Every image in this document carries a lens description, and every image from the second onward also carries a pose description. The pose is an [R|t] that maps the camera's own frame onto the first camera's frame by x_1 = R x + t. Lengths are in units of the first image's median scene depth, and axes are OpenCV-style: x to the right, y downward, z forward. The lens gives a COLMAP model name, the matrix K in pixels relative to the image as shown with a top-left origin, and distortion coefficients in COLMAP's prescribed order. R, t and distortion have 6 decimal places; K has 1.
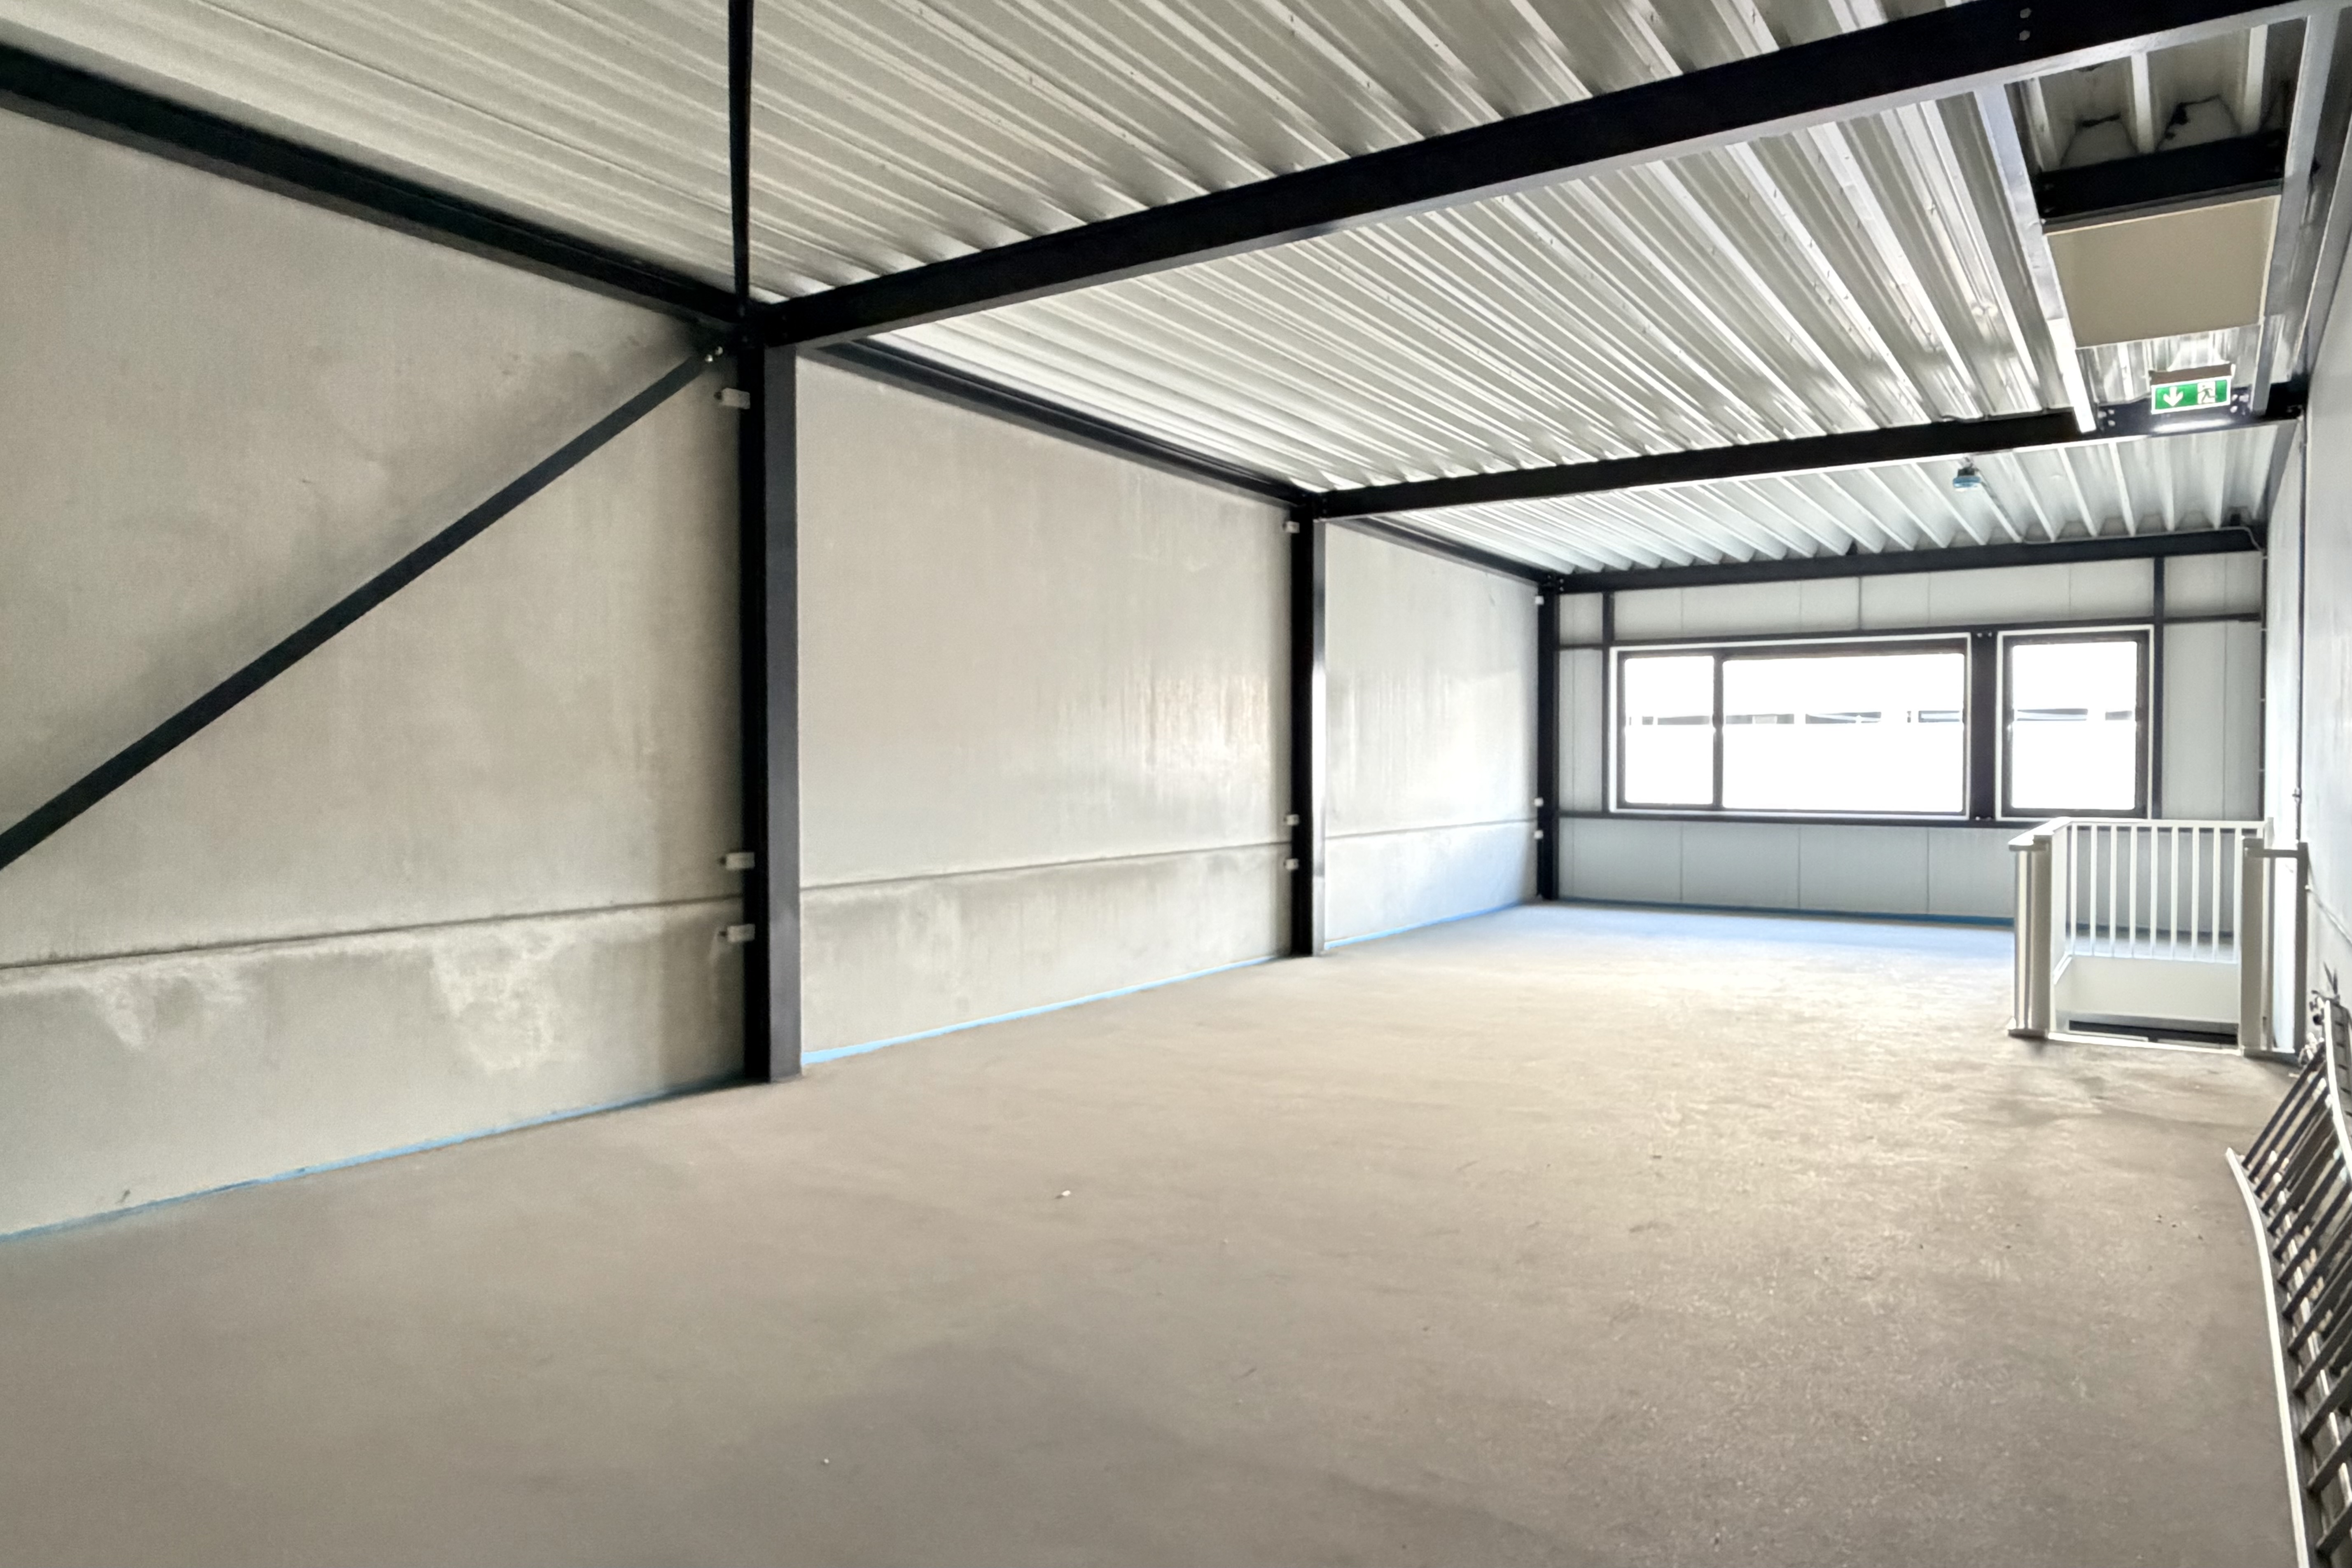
lens RADIAL K [[1508.2, 0, 1171.7], [0, 1508.2, 779.1], [0, 0, 1]] dist [0.008016, 0.004533]
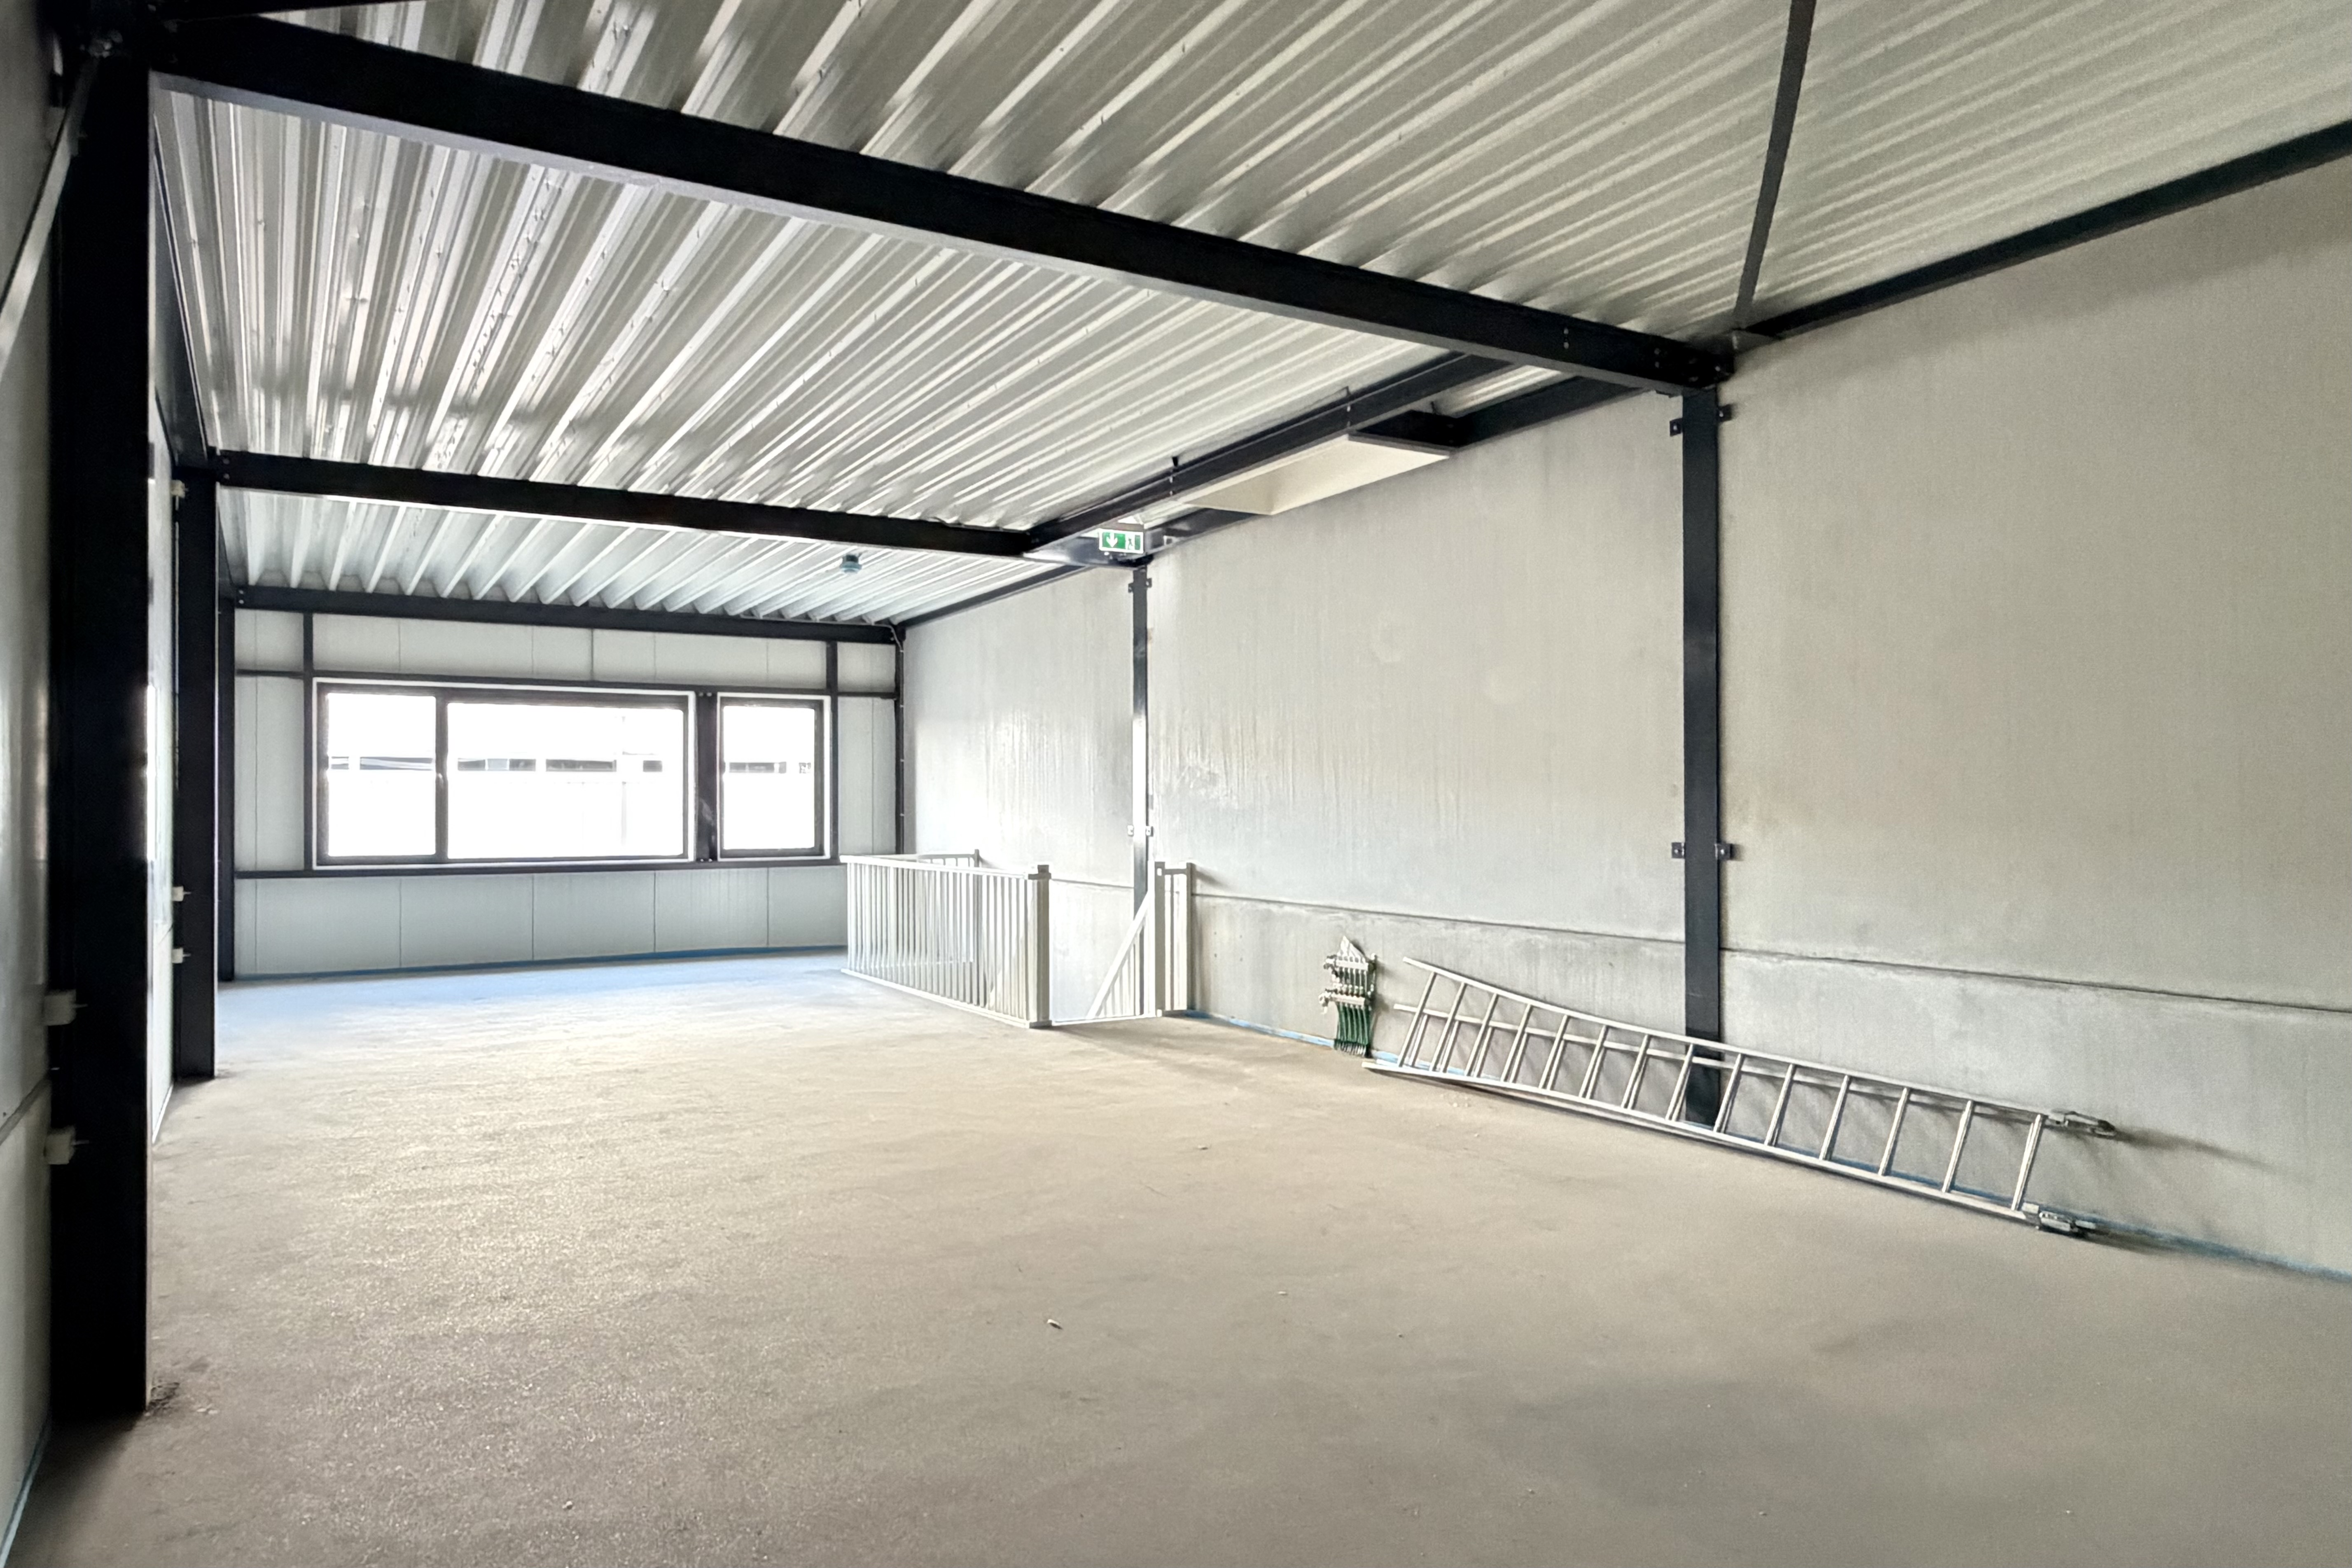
lens RADIAL K [[1508.2, 0, 1141.4], [0, 1508.2, 842.5], [0, 0, 1]] dist [0.008016, 0.004533]
pose [[0.431748, -0.027290, 0.901581, -0.323481], [0.014647, 0.999623, 0.023244, -0.007211], [-0.901875, 0.003170, 0.431985, 0.228367]]
